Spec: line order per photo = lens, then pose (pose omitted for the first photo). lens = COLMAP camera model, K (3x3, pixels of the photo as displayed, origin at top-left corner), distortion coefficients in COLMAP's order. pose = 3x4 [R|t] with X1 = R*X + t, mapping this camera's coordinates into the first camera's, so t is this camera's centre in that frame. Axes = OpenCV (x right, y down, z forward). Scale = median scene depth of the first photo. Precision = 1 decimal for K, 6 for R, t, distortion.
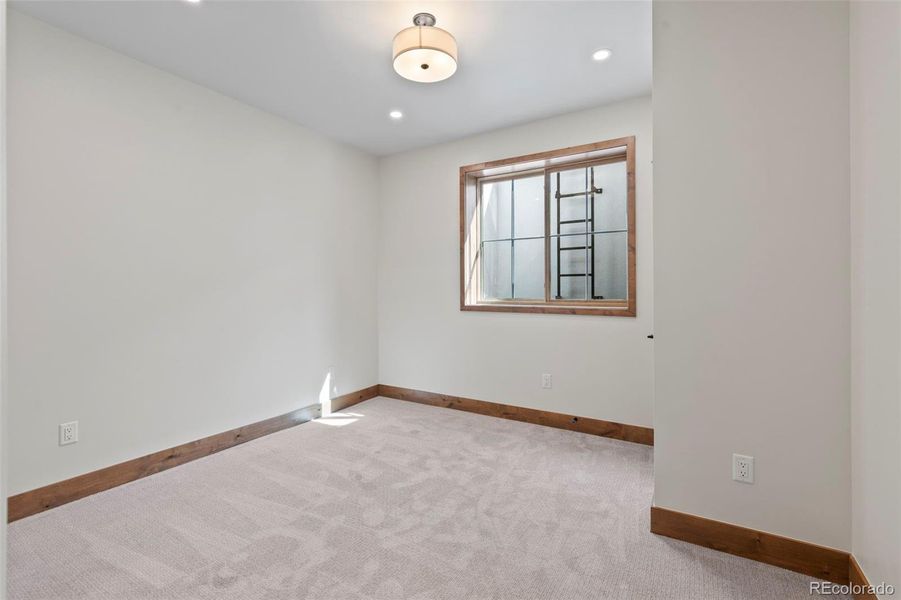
lens RADIAL K [[405.9, 0, 450.2], [0, 405.9, 291.0], [0, 0, 1]] dist [0.002619, 0.000715]
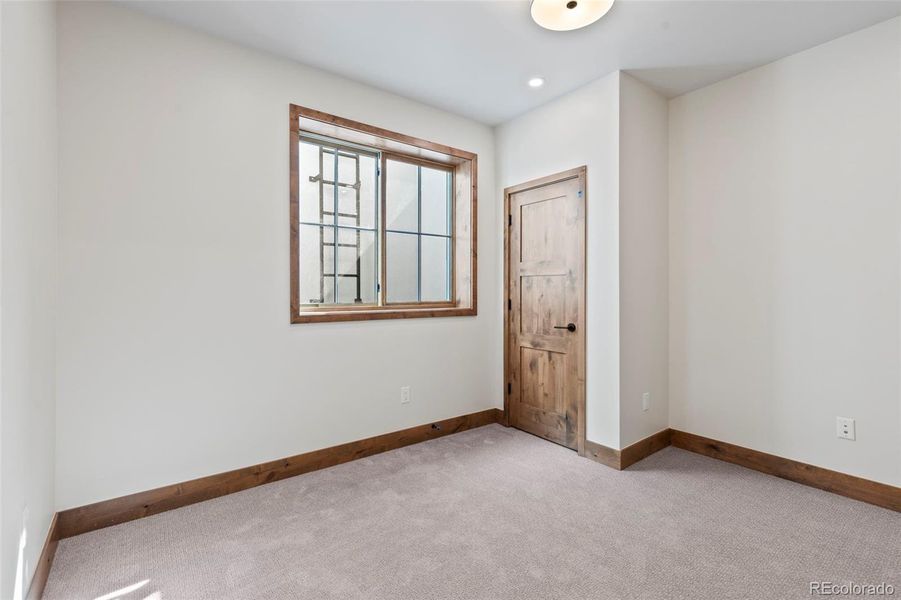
lens RADIAL K [[407.4, 0, 451.4], [0, 407.4, 291.0], [0, 0, 1]] dist [0.012239, -0.000226]
pose [[0.358572, 0.000438, 0.933502, -0.571780], [0.005043, 0.999984, -0.002407, -0.001732], [-0.933489, 0.005570, 0.358564, 0.603511]]
